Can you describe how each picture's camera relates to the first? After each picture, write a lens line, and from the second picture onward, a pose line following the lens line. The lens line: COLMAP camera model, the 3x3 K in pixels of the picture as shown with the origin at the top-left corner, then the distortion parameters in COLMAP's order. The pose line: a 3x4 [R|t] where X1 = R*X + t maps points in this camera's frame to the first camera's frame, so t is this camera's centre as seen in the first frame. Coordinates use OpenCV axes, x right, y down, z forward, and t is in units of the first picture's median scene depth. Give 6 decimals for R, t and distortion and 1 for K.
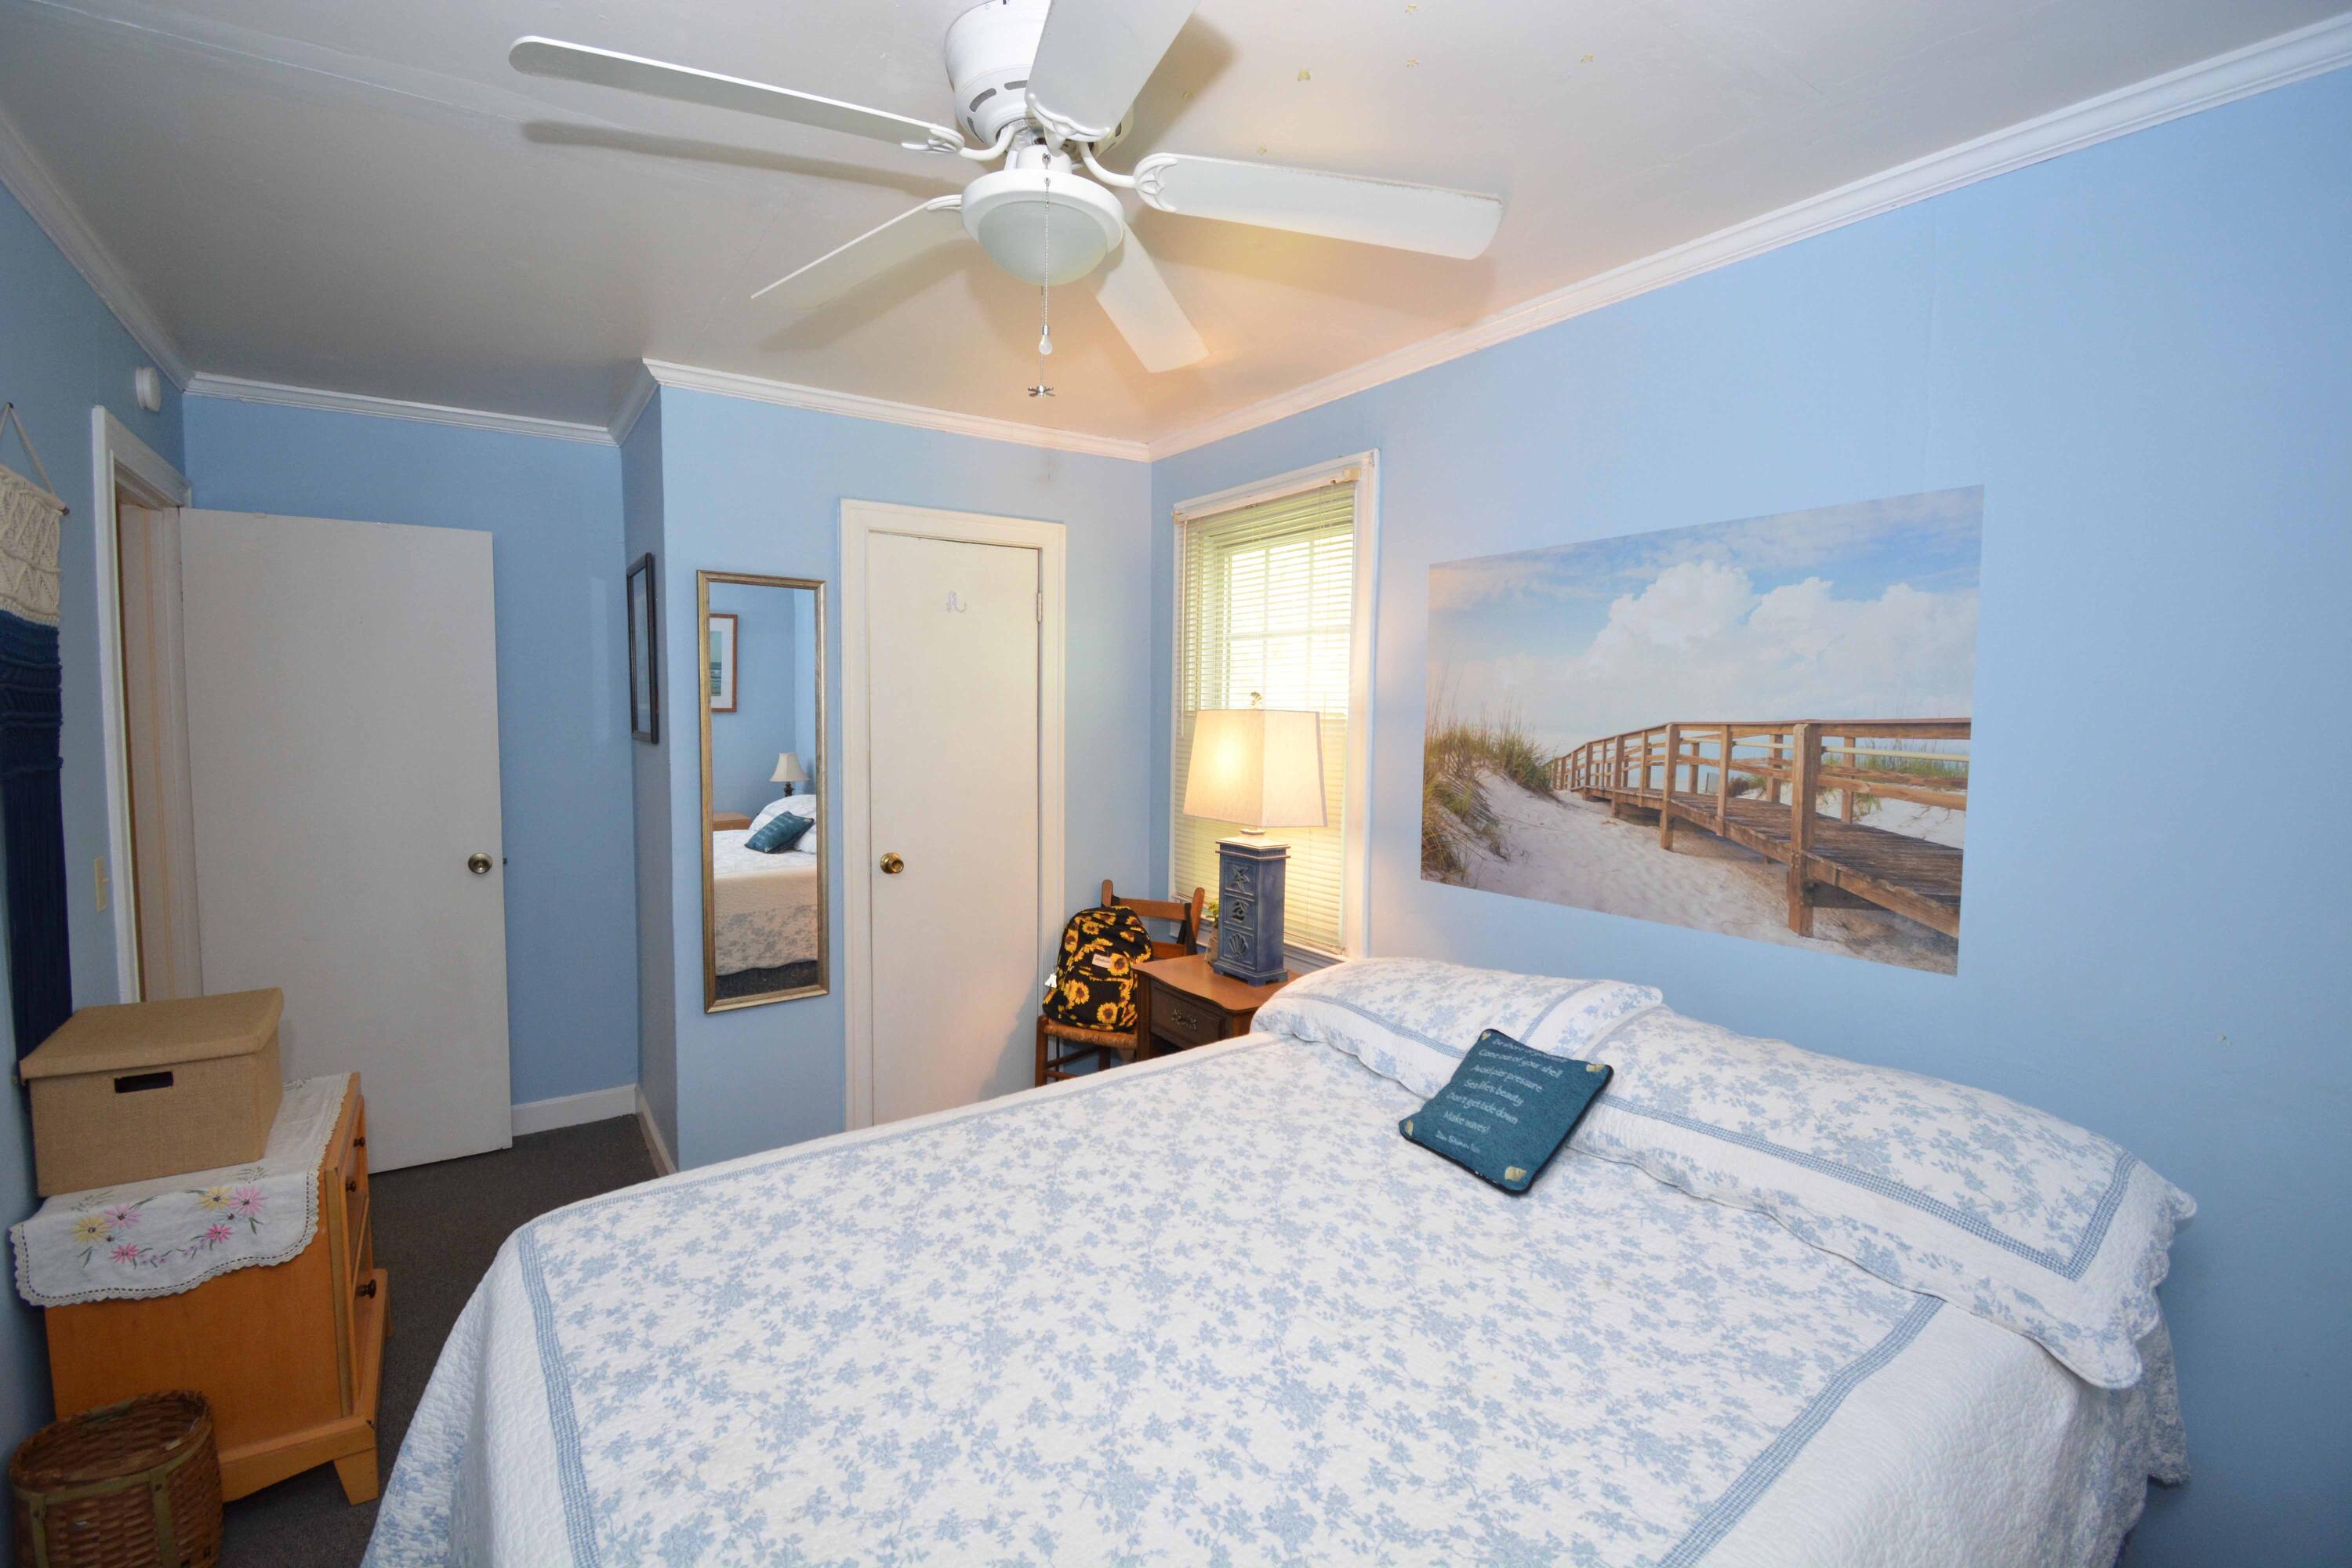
lens RADIAL K [[1046.2, 0, 1178.9], [0, 1046.2, 775.5], [0, 0, 1]] dist [0.000902, -0.013096]
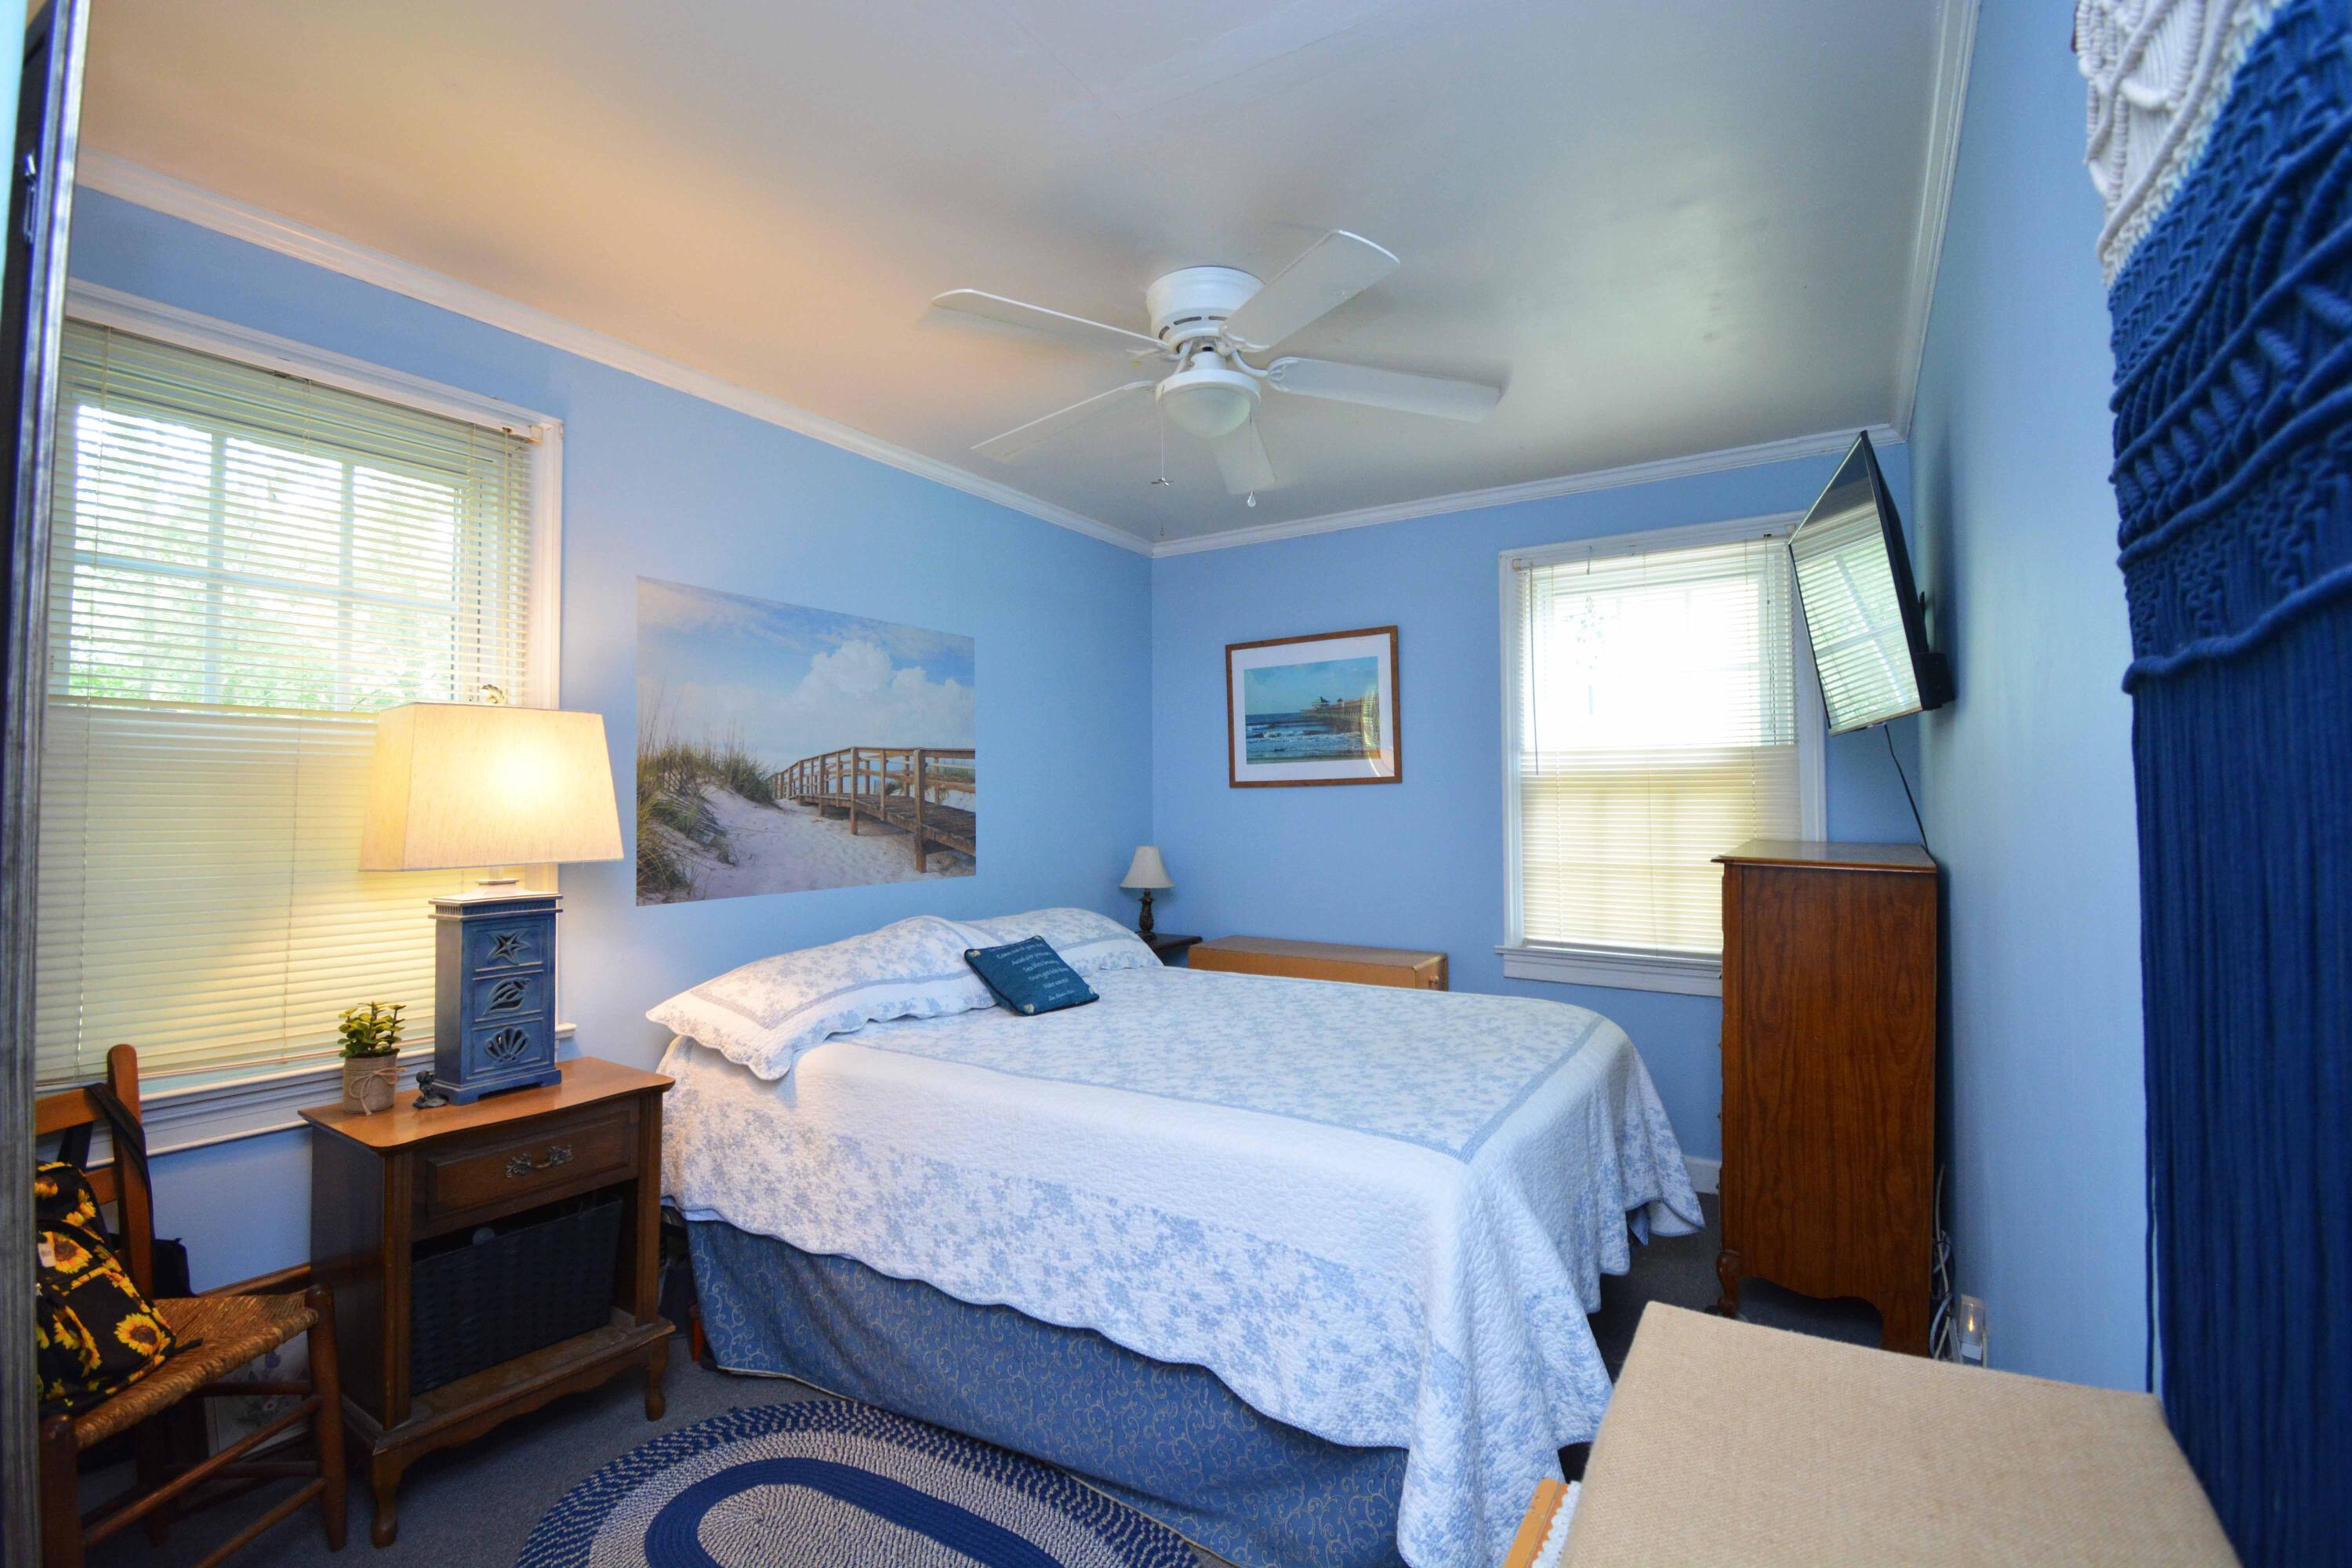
lens RADIAL K [[1046.2, 0, 1178.9], [0, 1046.2, 775.5], [0, 0, 1]] dist [0.000902, -0.013096]
pose [[-0.401882, 0.021939, 0.915428, -0.999812], [0.064049, 0.997938, 0.004202, 0.011665], [-0.913449, 0.060321, -0.402459, 1.125578]]
